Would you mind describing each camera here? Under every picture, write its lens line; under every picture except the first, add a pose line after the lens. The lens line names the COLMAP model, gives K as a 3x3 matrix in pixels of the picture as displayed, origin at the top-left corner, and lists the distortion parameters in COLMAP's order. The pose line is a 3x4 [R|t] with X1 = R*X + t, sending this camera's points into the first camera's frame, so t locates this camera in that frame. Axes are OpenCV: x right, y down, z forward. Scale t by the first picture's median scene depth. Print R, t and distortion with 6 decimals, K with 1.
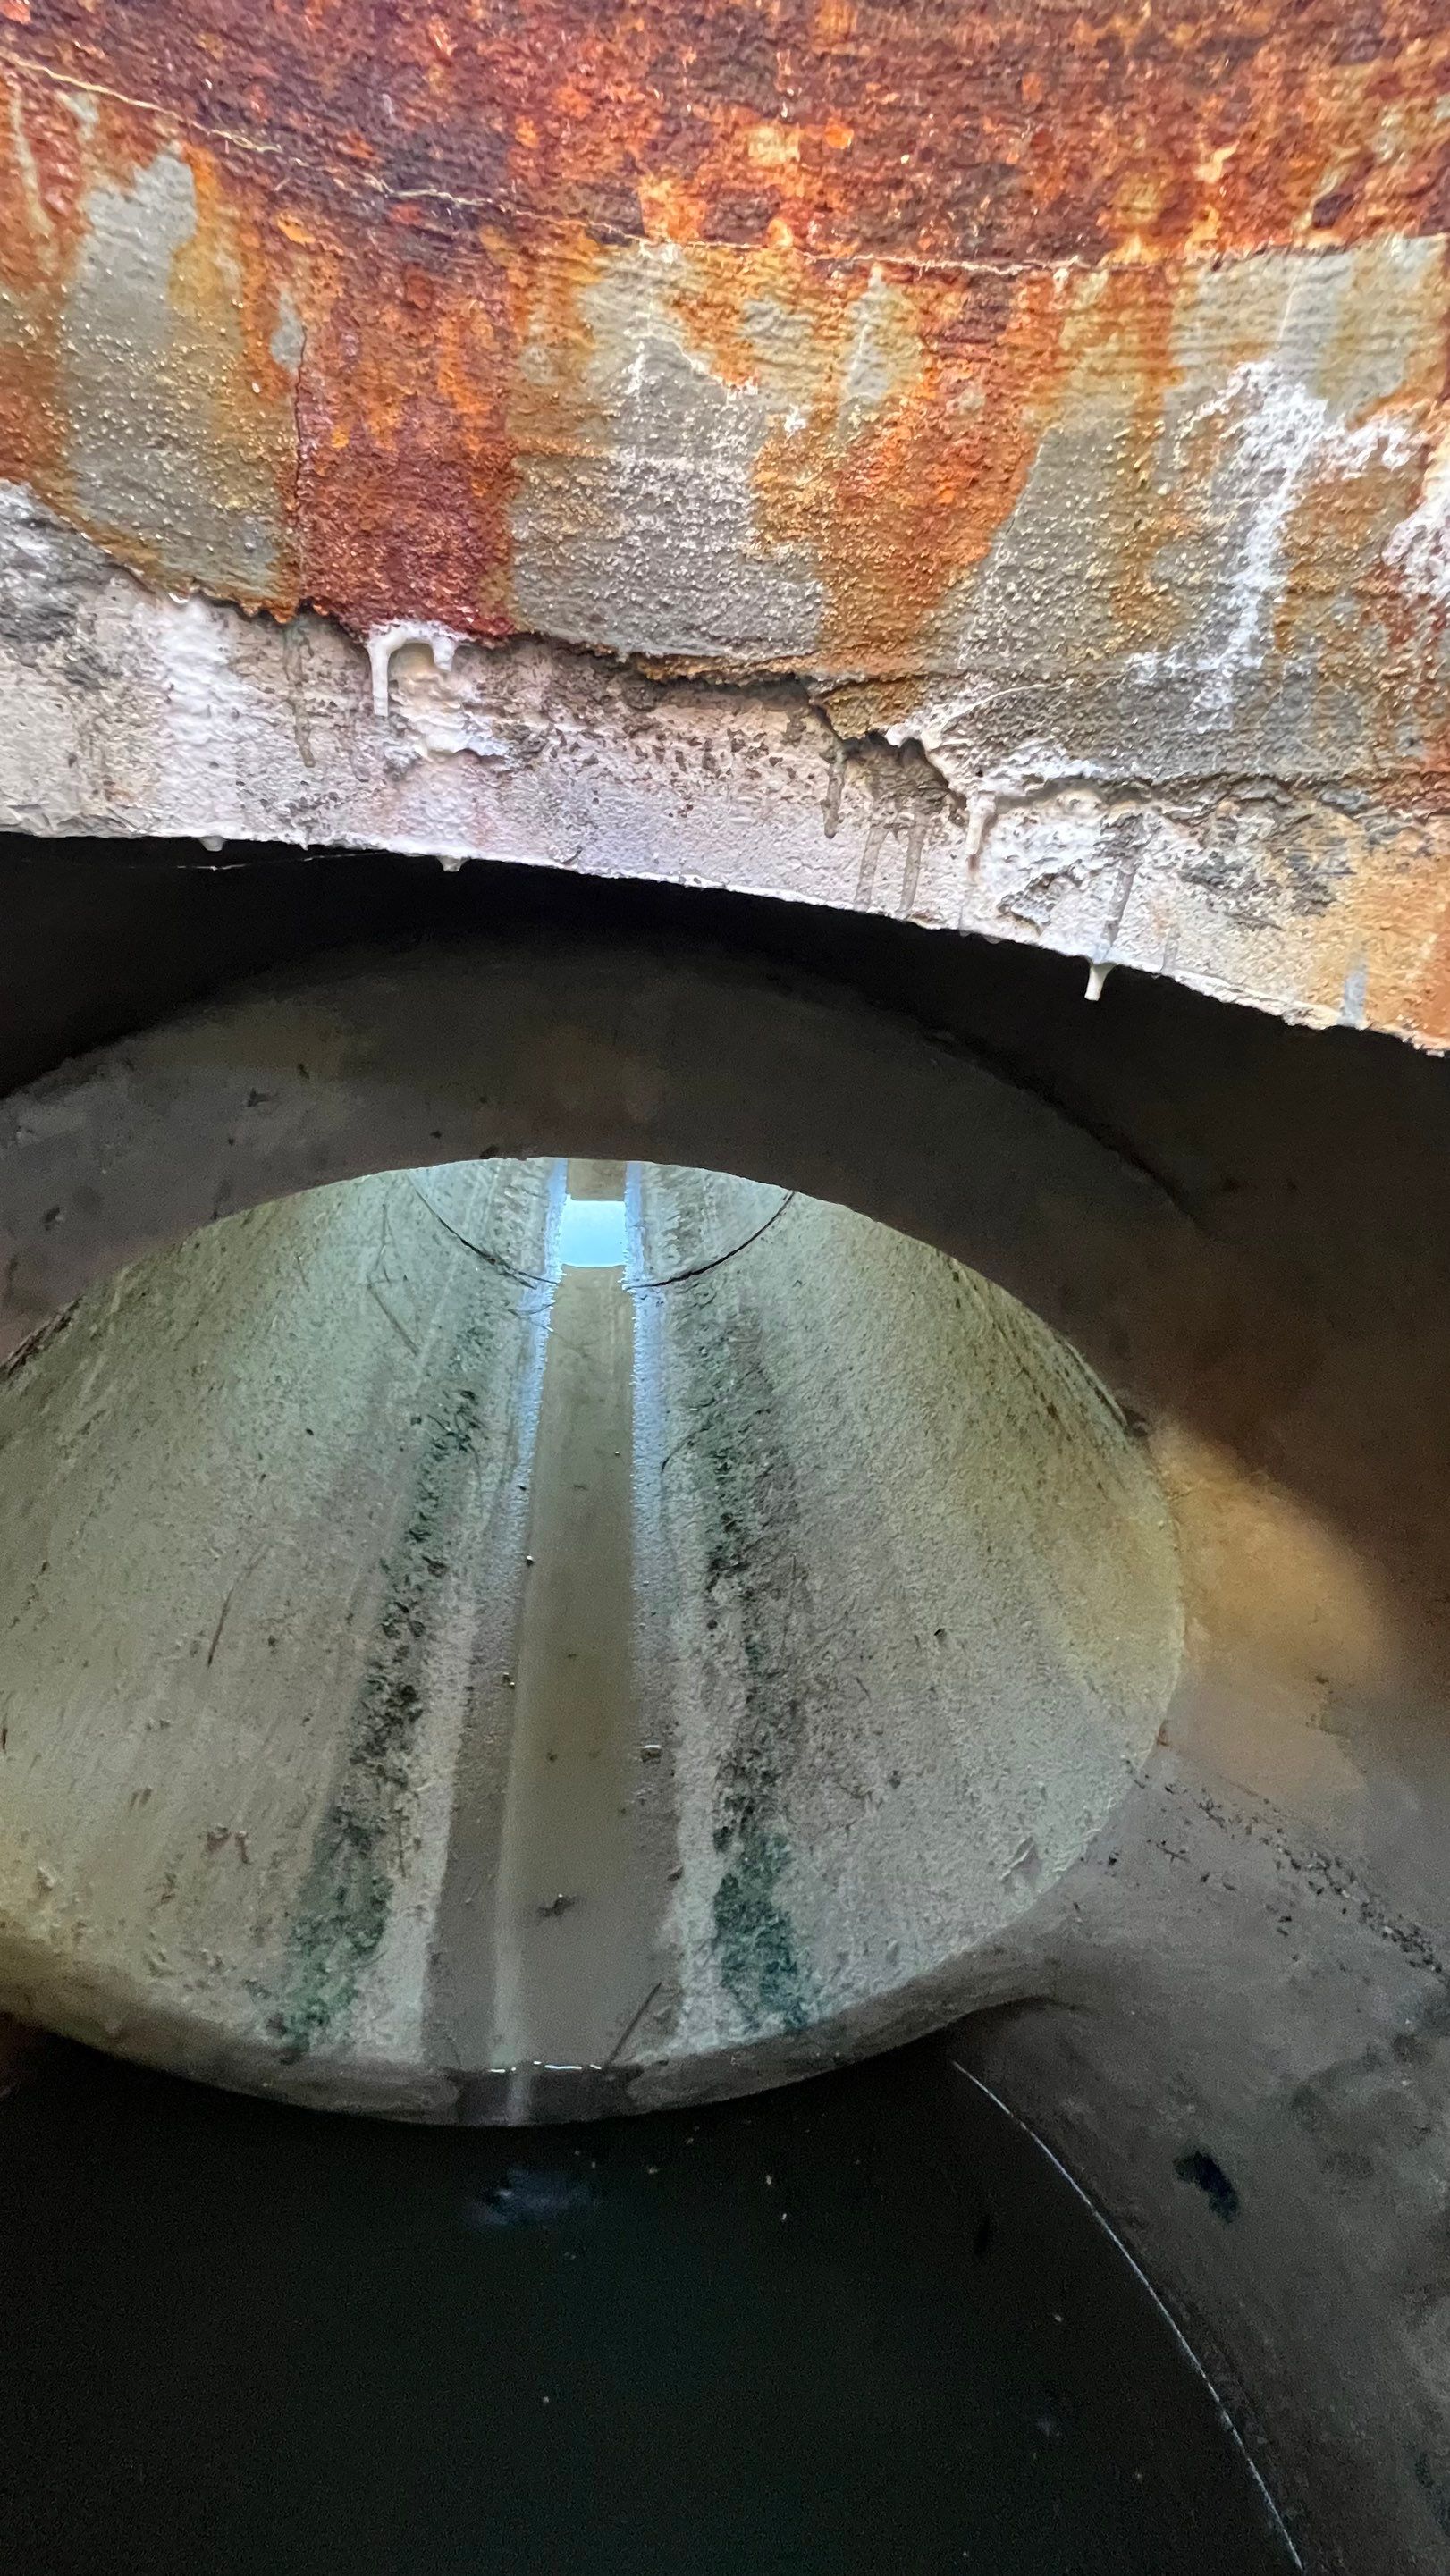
lens RADIAL K [[1038.8, 0, 724.4], [0, 1038.8, 1286.4], [0, 0, 1]] dist [-0.002364, -0.000341]
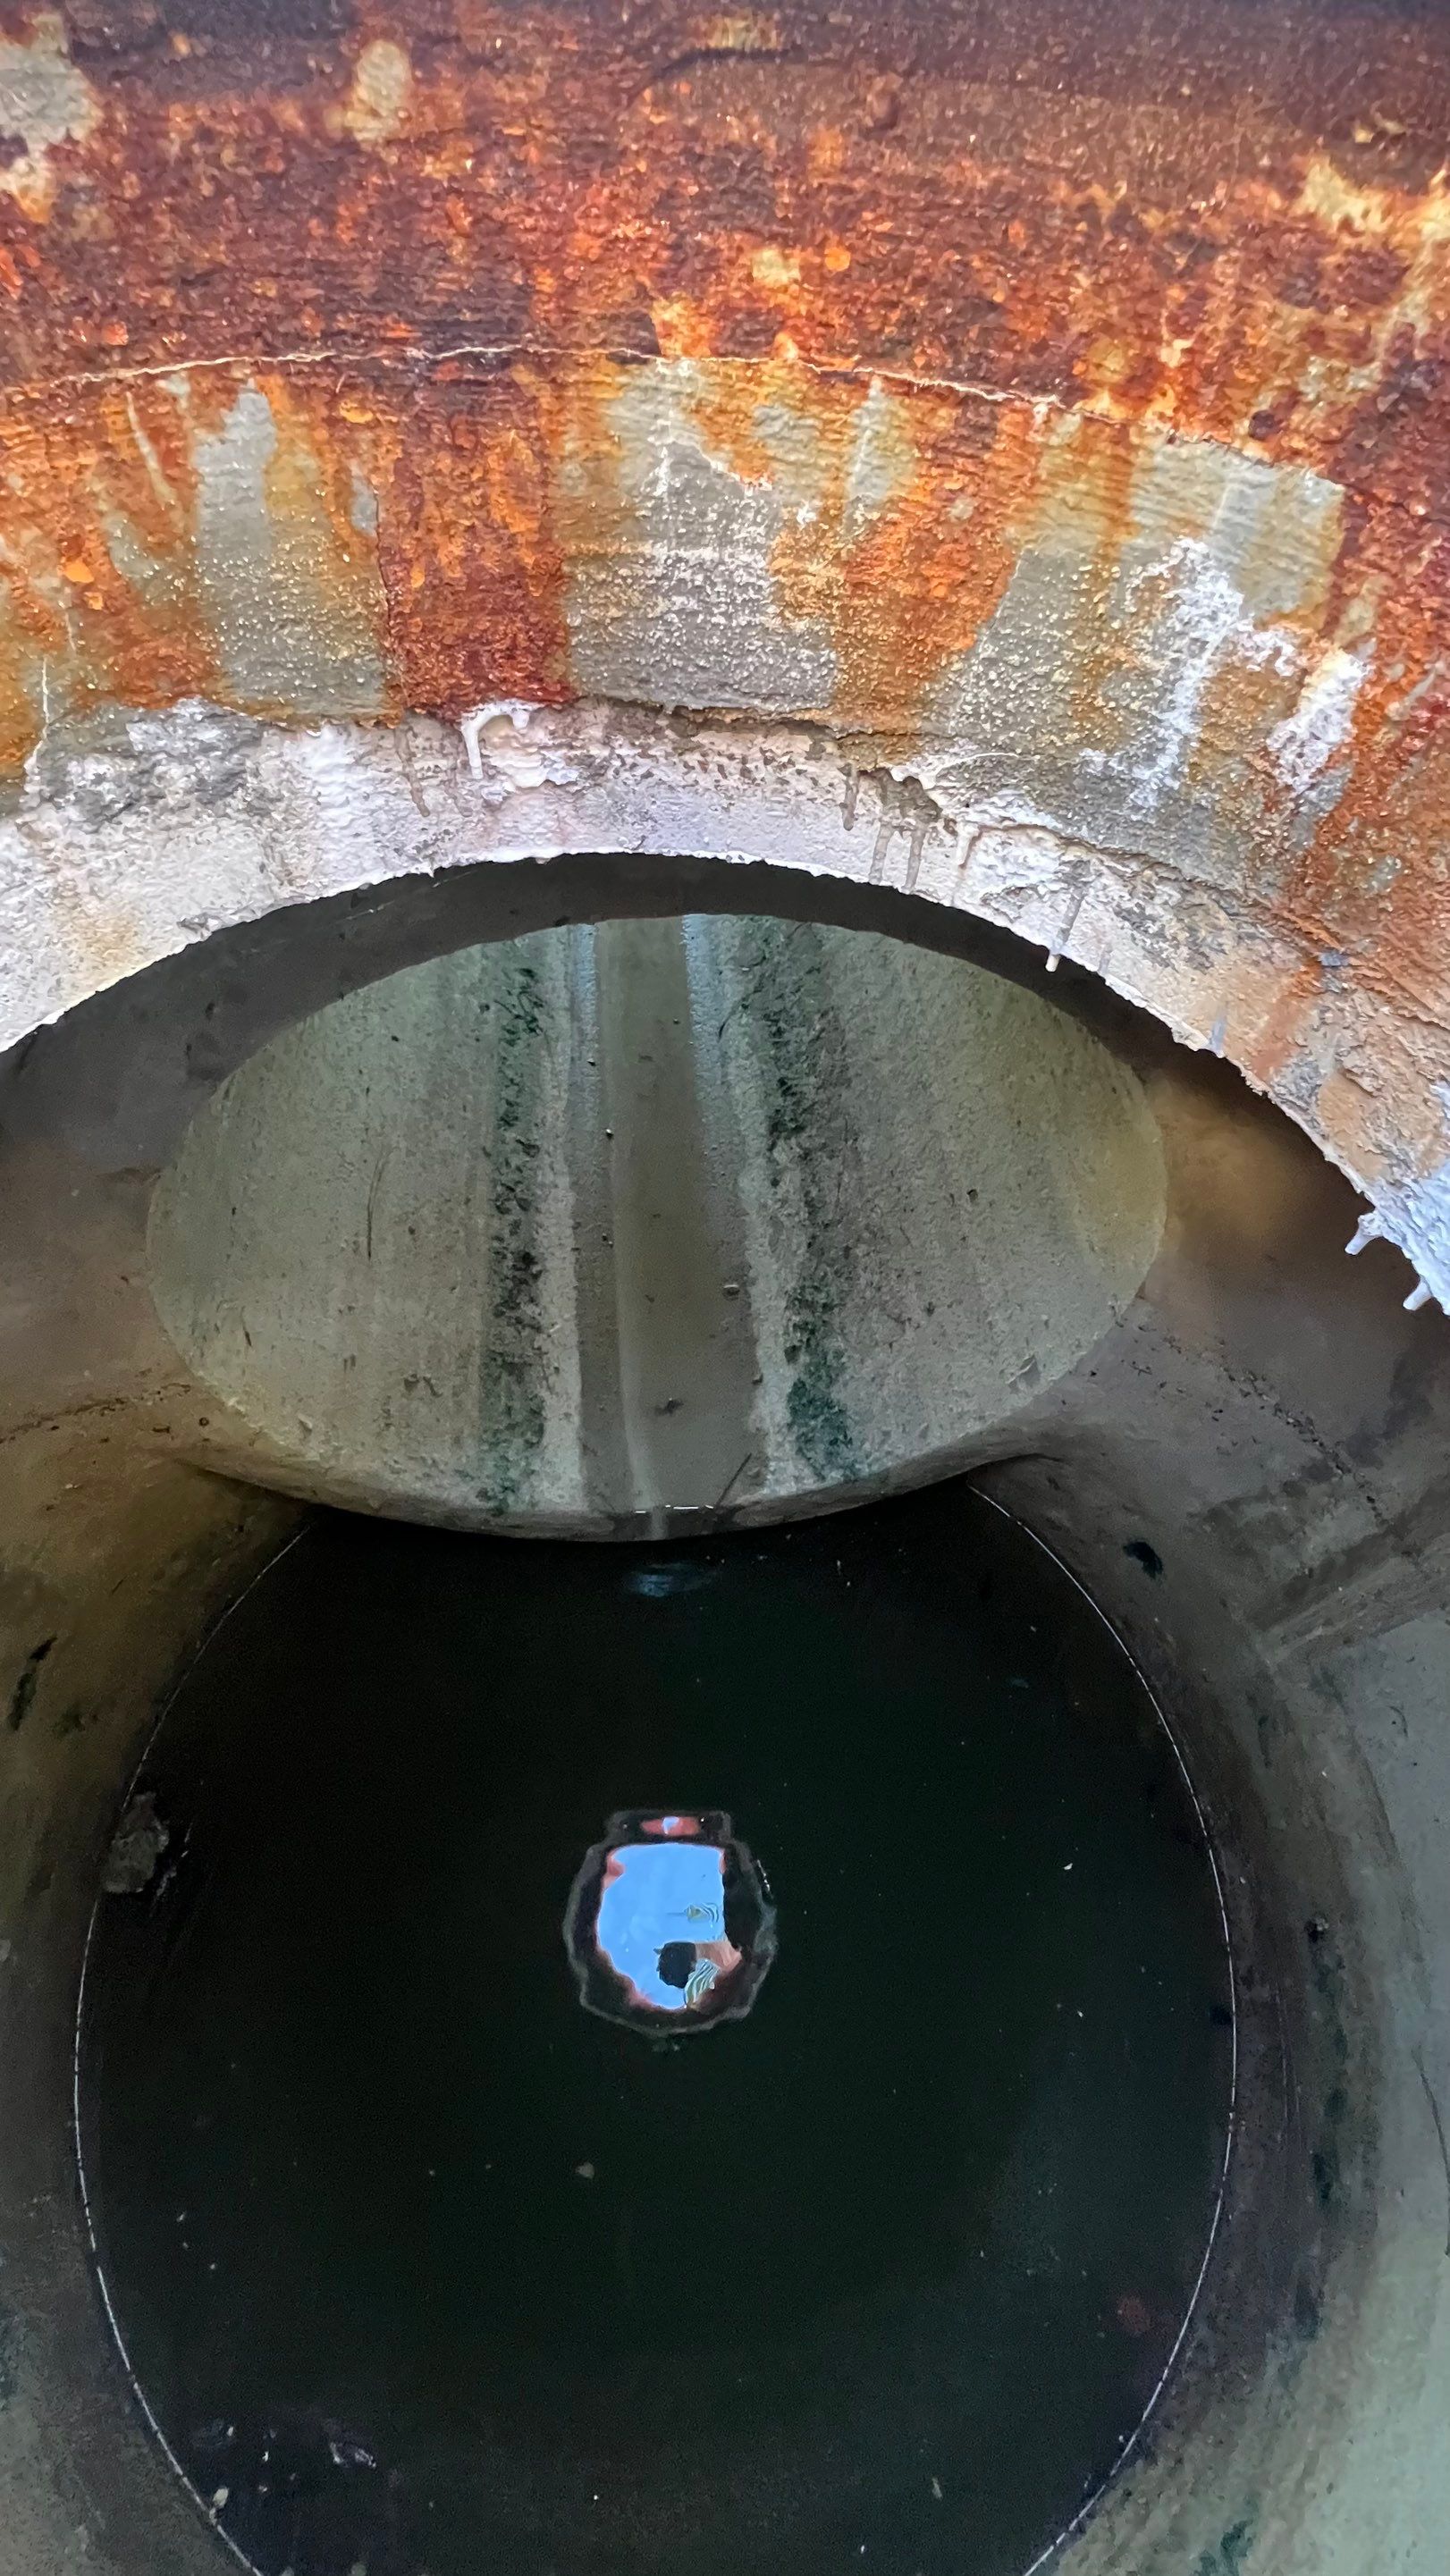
lens RADIAL K [[1038.8, 0, 727.1], [0, 1038.8, 1288.9], [0, 0, 1]] dist [-0.002364, -0.000341]
pose [[0.996773, -0.049591, -0.063124, 0.010570], [0.073361, 0.881995, 0.465514, -0.568451], [0.032590, -0.468643, 0.882786, -0.361408]]
